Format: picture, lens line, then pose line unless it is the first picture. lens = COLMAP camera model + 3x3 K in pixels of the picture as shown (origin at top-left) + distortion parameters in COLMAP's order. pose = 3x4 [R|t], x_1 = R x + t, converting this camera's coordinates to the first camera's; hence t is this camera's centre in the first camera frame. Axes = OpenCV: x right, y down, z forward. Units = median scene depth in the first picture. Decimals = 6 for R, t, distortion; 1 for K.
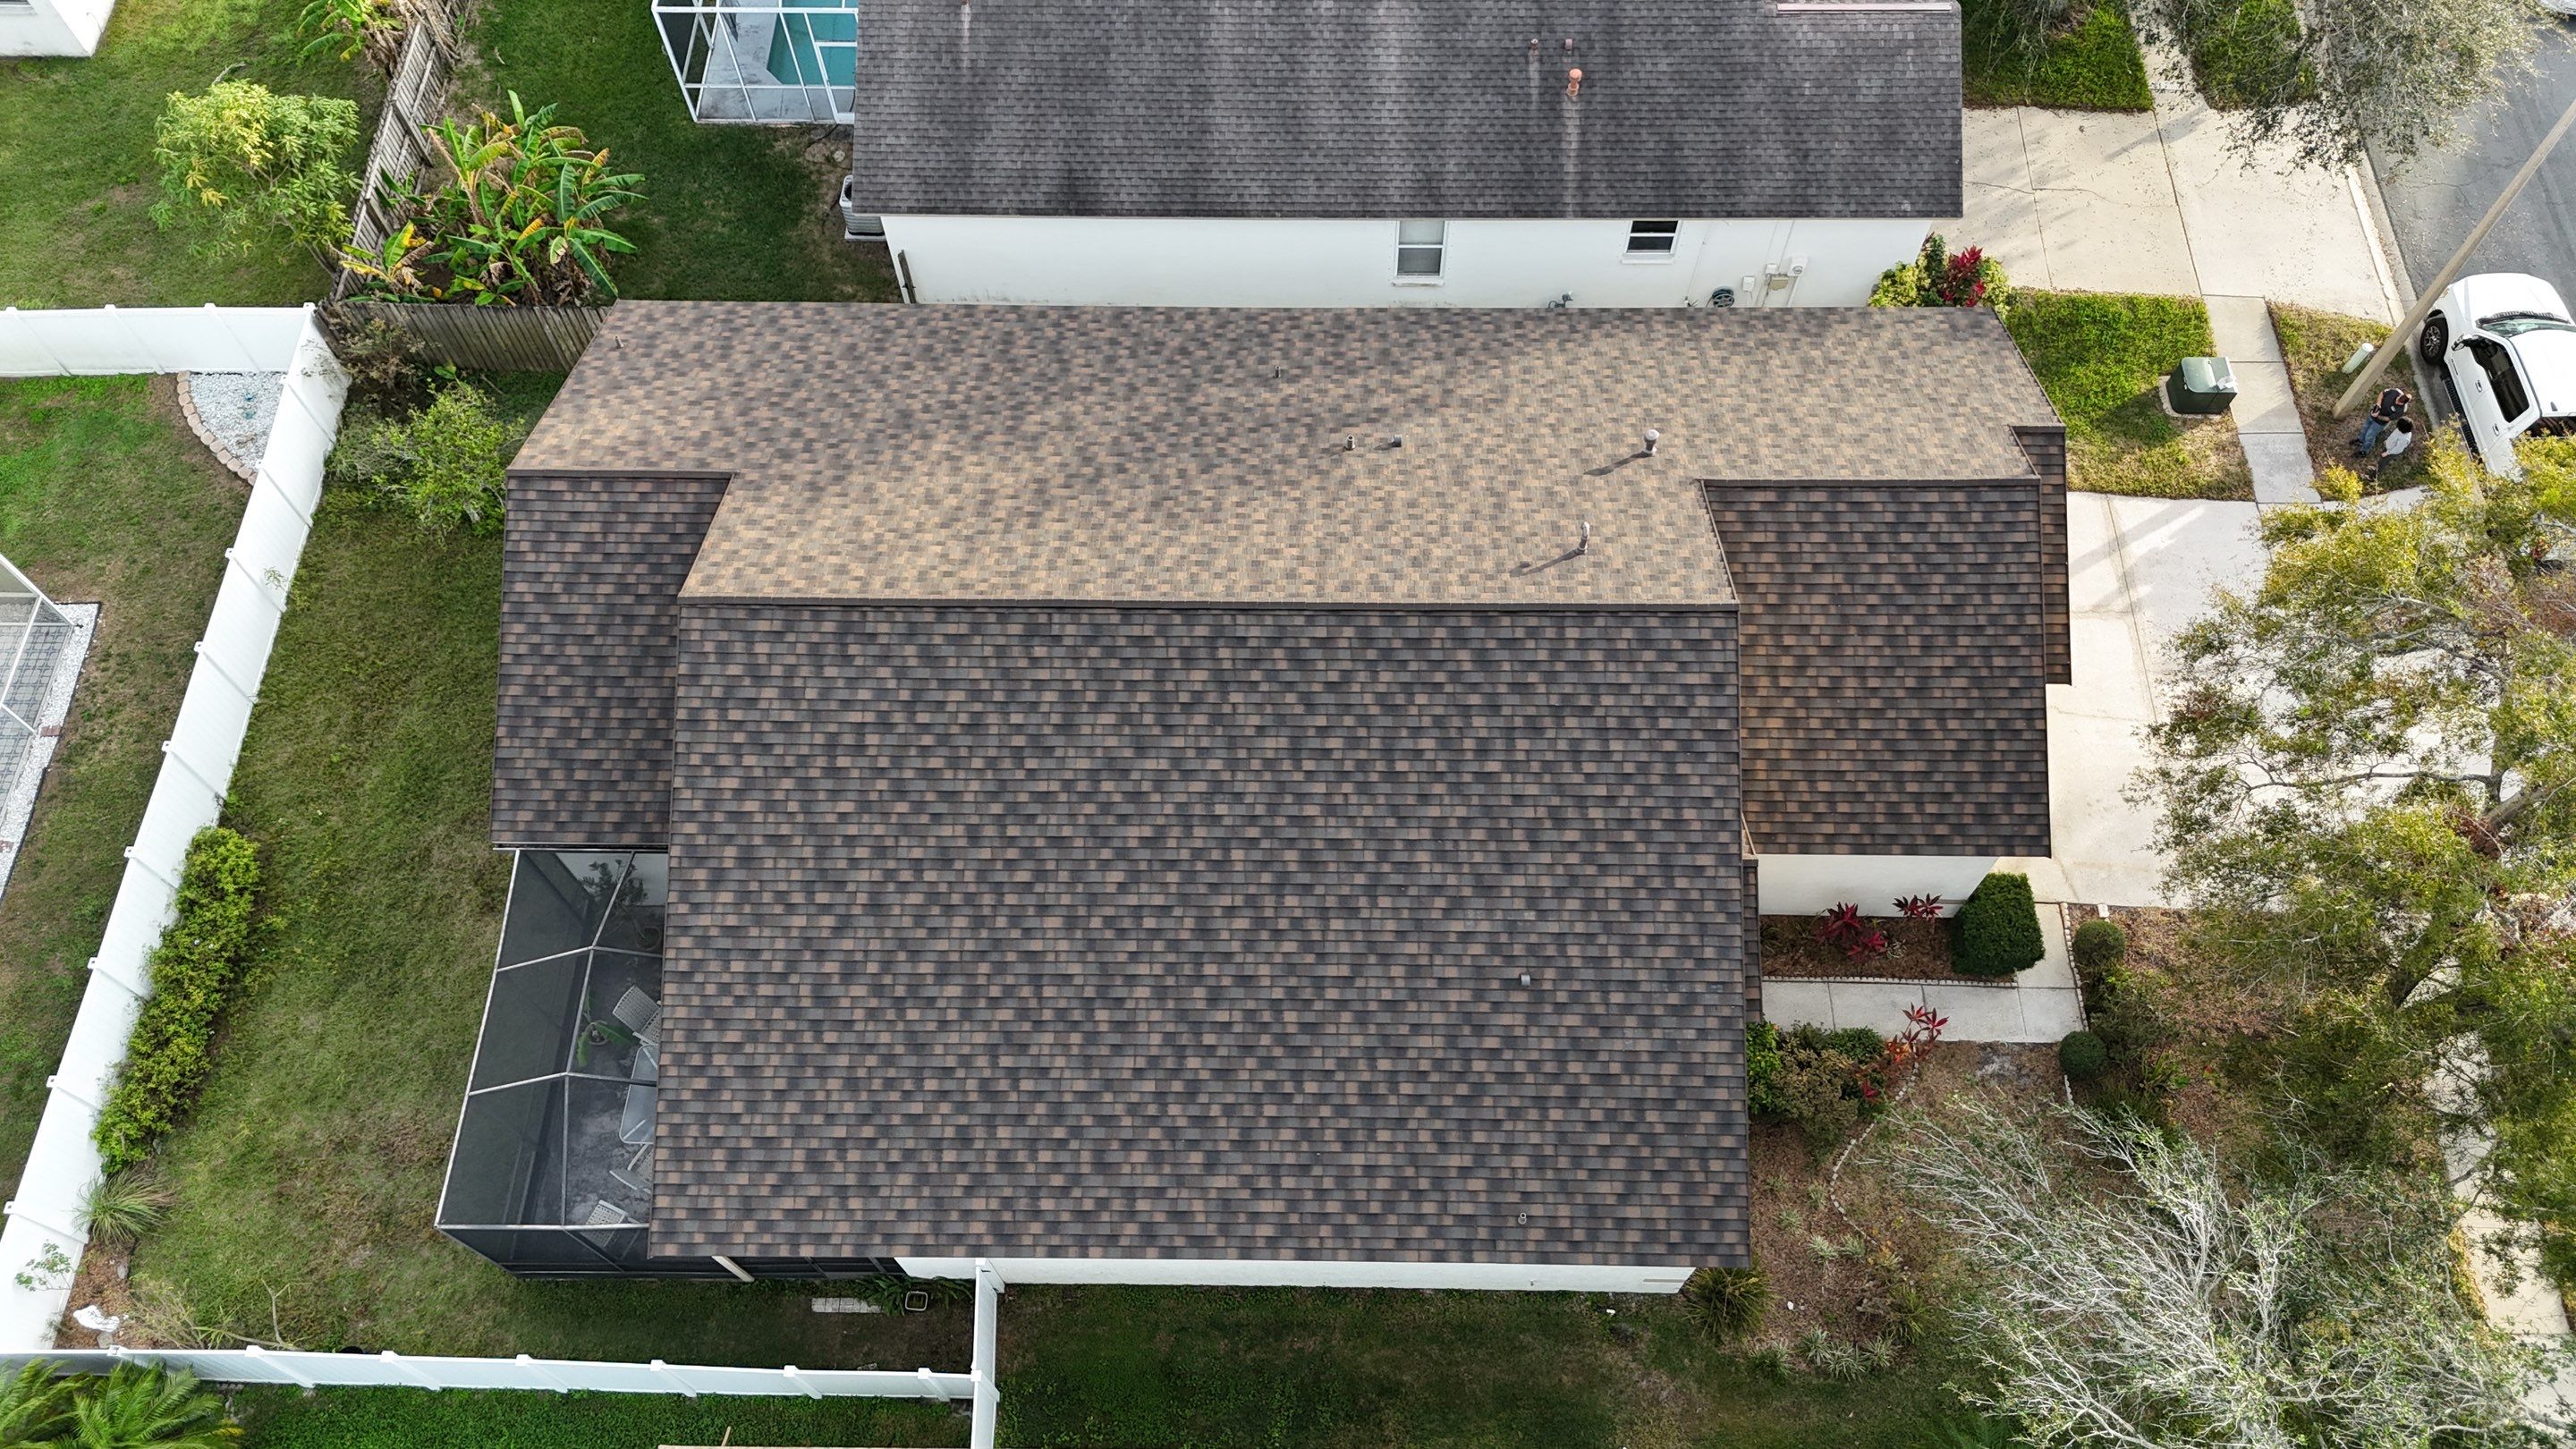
lens RADIAL K [[1890.5, 0, 1290.4], [0, 1890.5, 711.1], [0, 0, 1]] dist [0.078718, -0.090041]
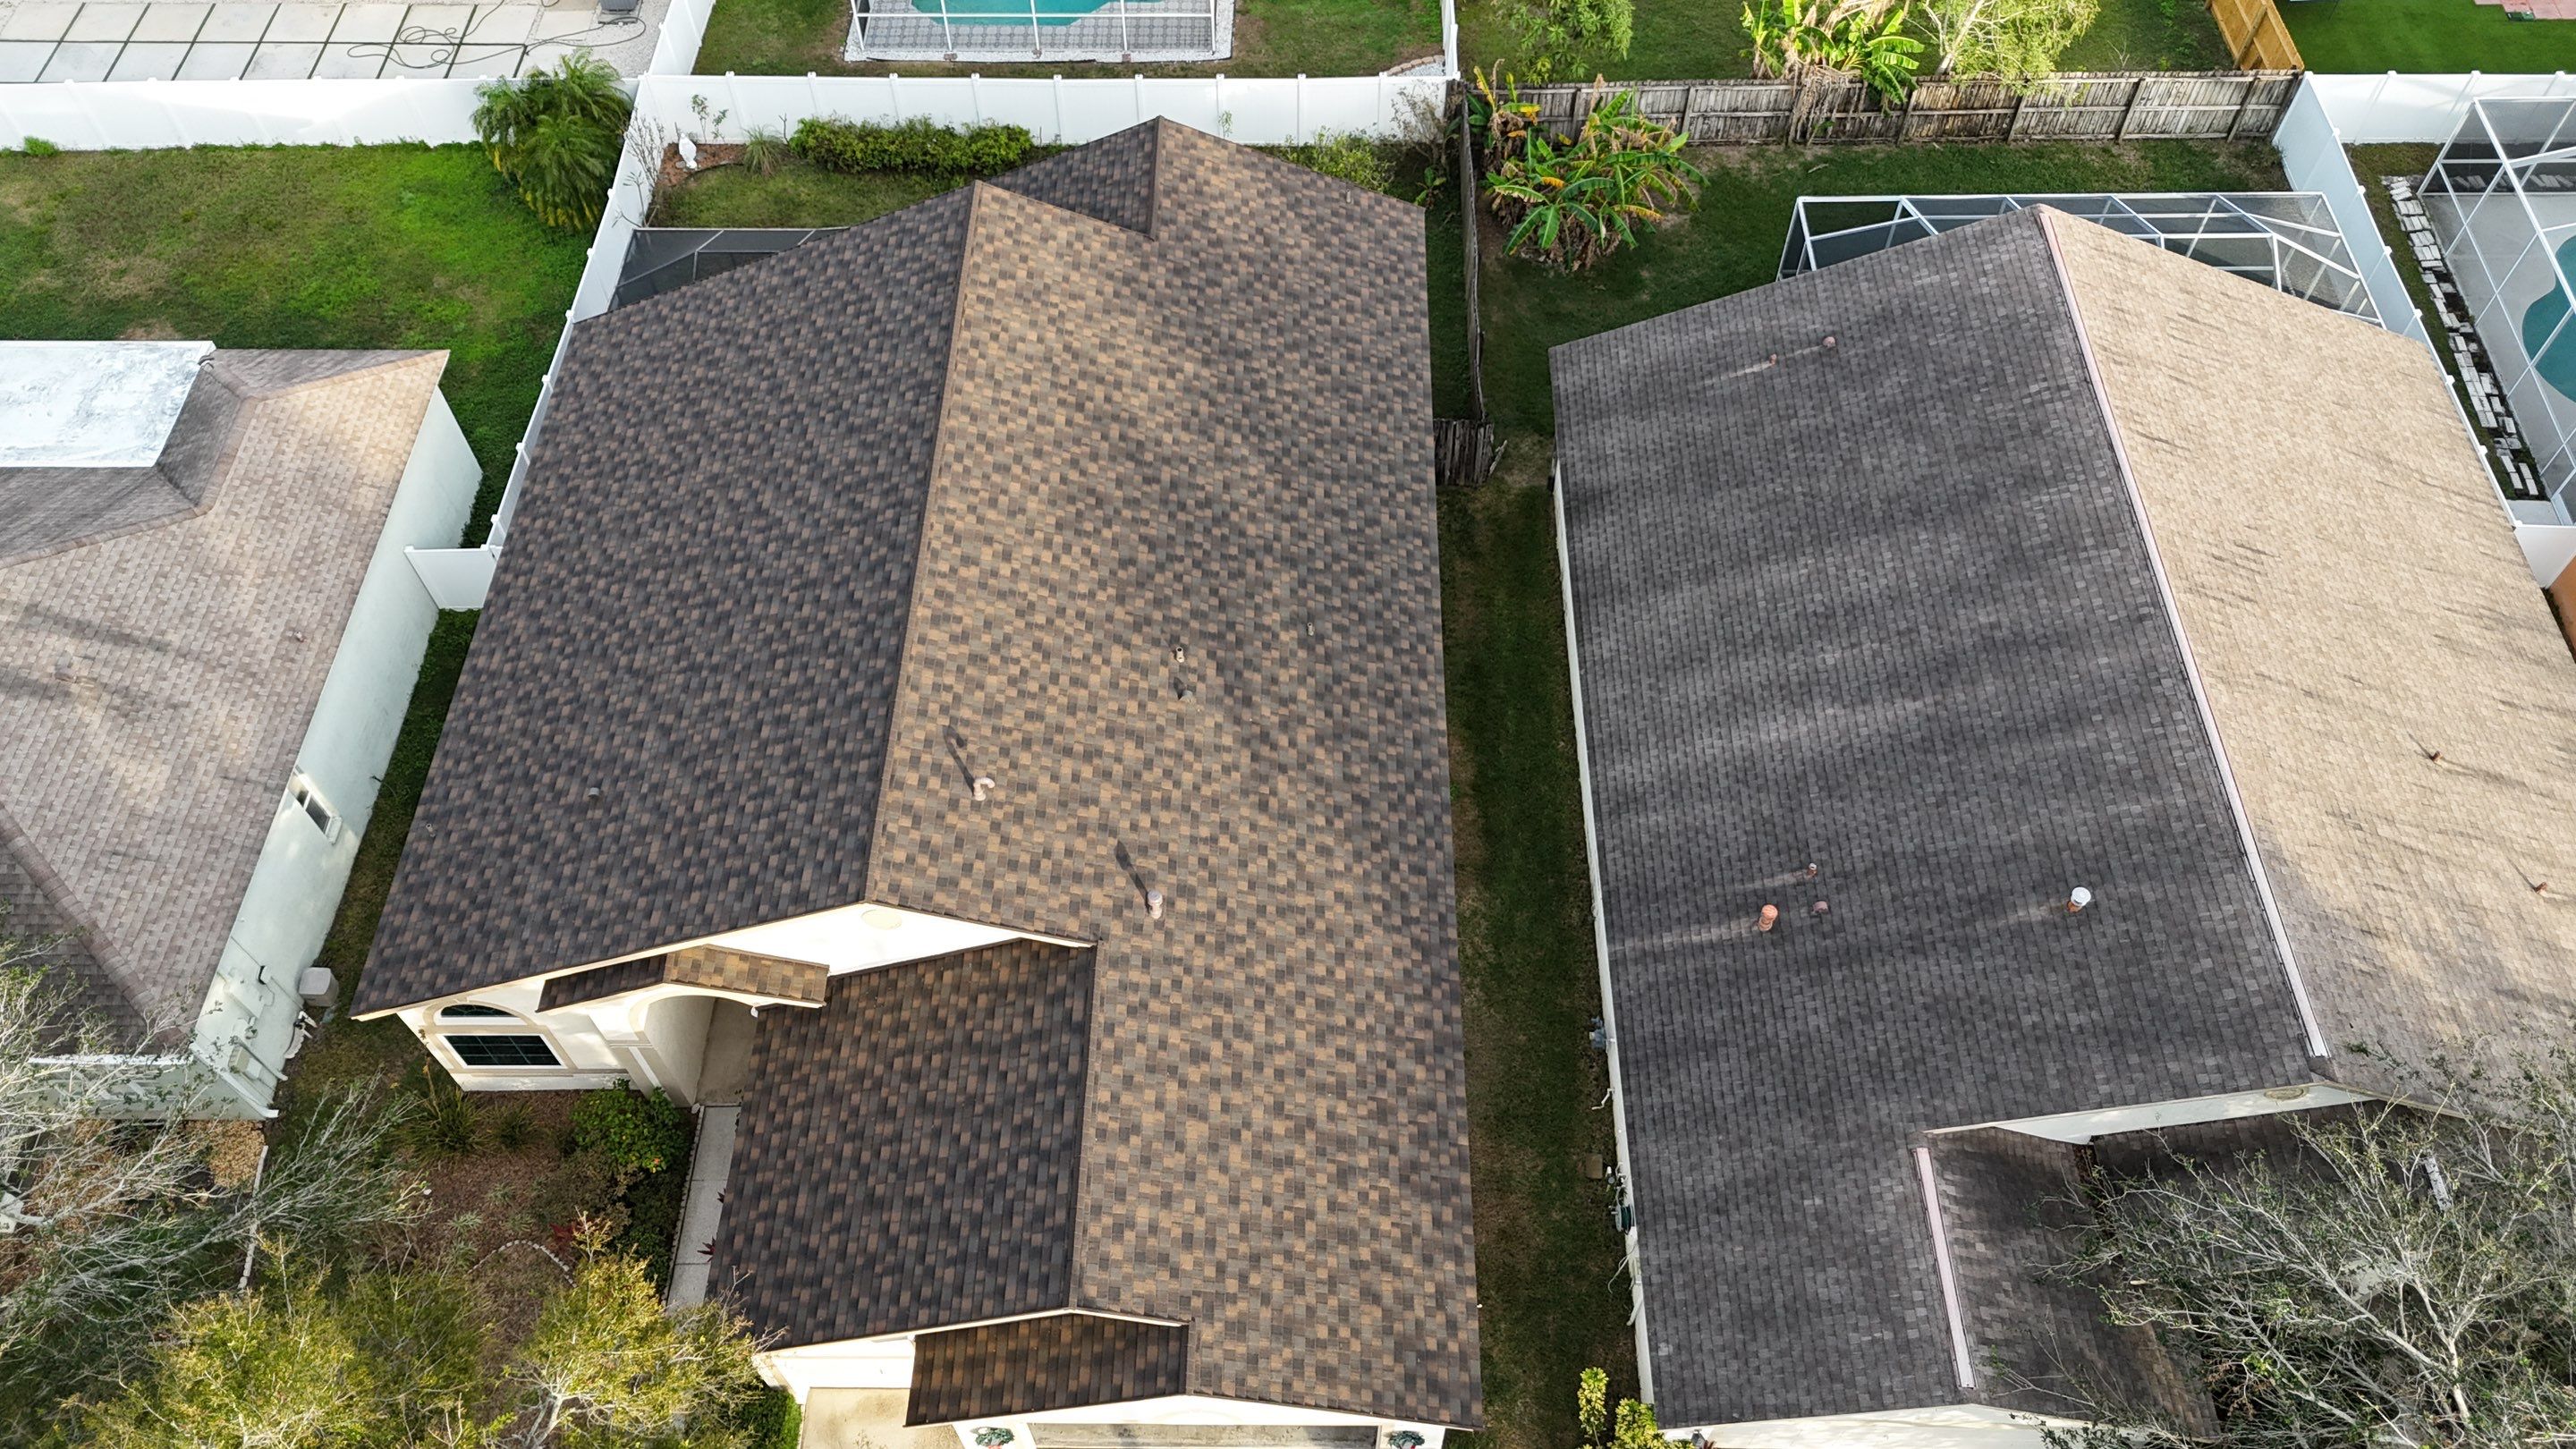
lens RADIAL K [[1890.5, 0, 1295.4], [0, 1890.5, 723.1], [0, 0, 1]] dist [0.078718, -0.090041]
pose [[0.005993, 0.821411, -0.570306, 0.707563], [-0.875980, 0.279387, 0.393195, -0.647225], [0.482311, 0.497220, 0.721213, 0.361017]]
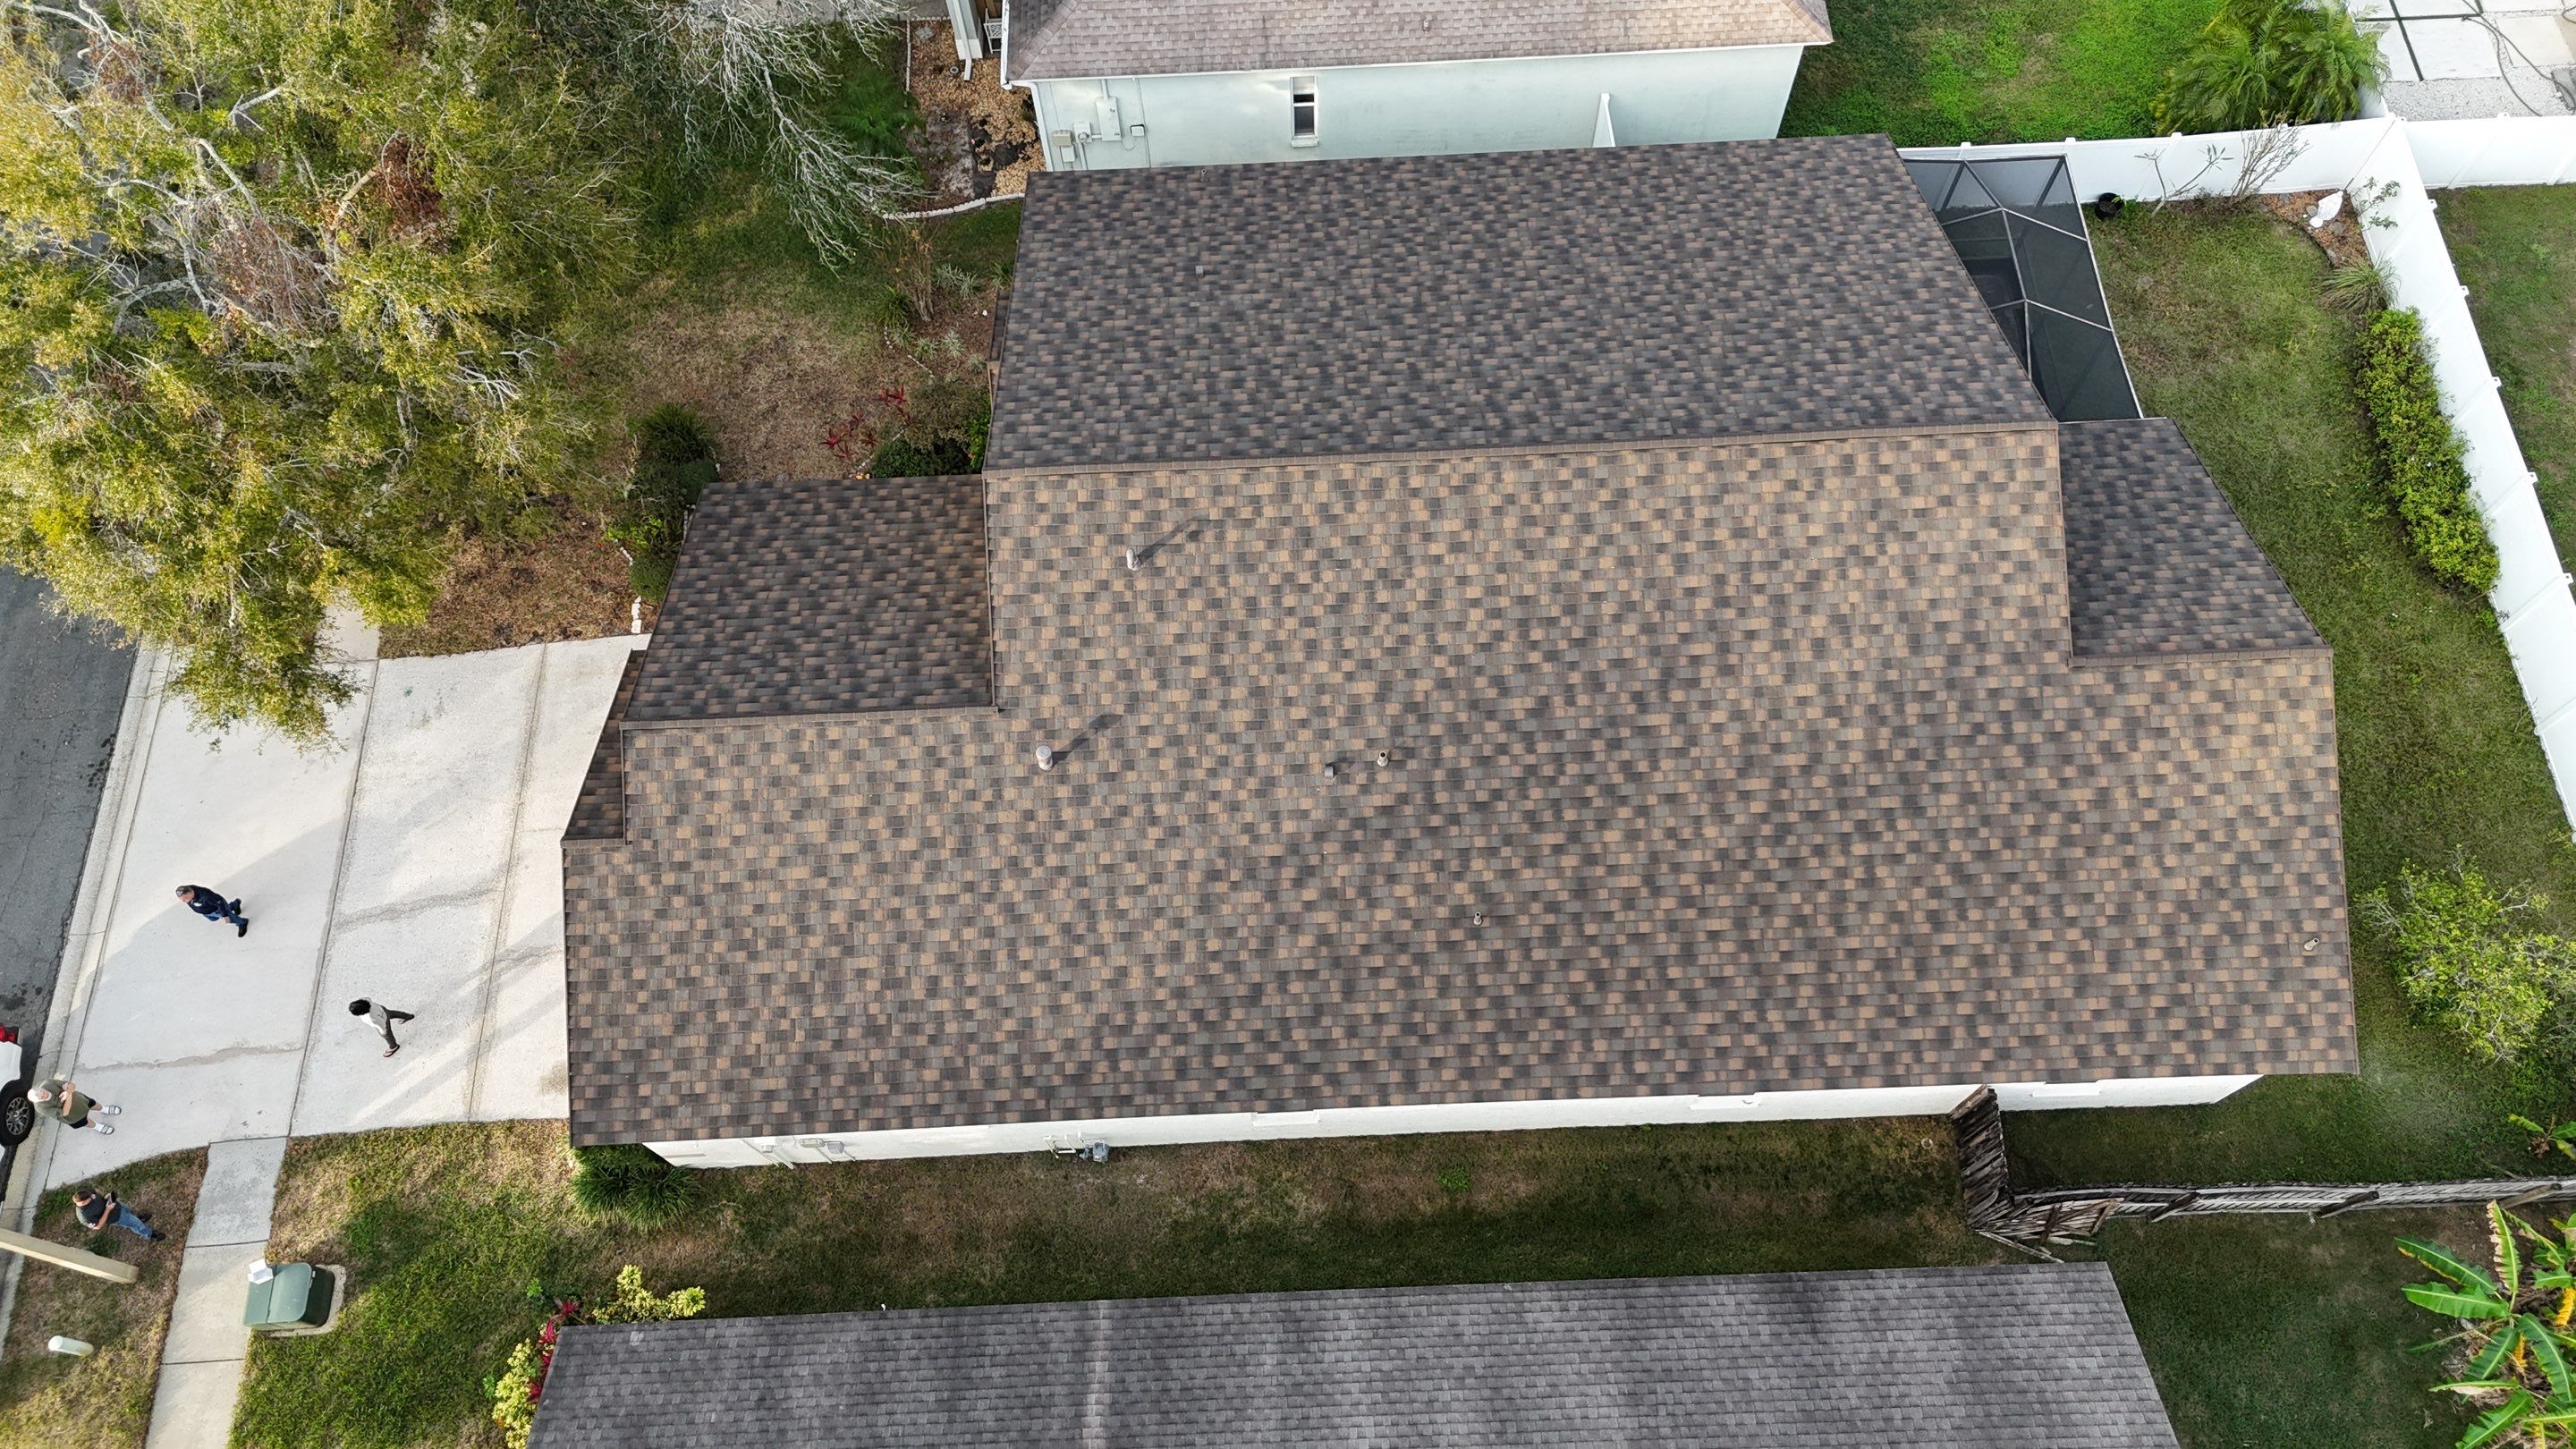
lens RADIAL K [[1890.5, 0, 1282.6], [0, 1890.5, 713.0], [0, 0, 1]] dist [0.078718, -0.090041]
pose [[-0.998285, 0.058407, 0.003844, 0.082388], [-0.031358, -0.589114, 0.807441, -0.928970], [0.049425, 0.805936, 0.589935, 0.519111]]
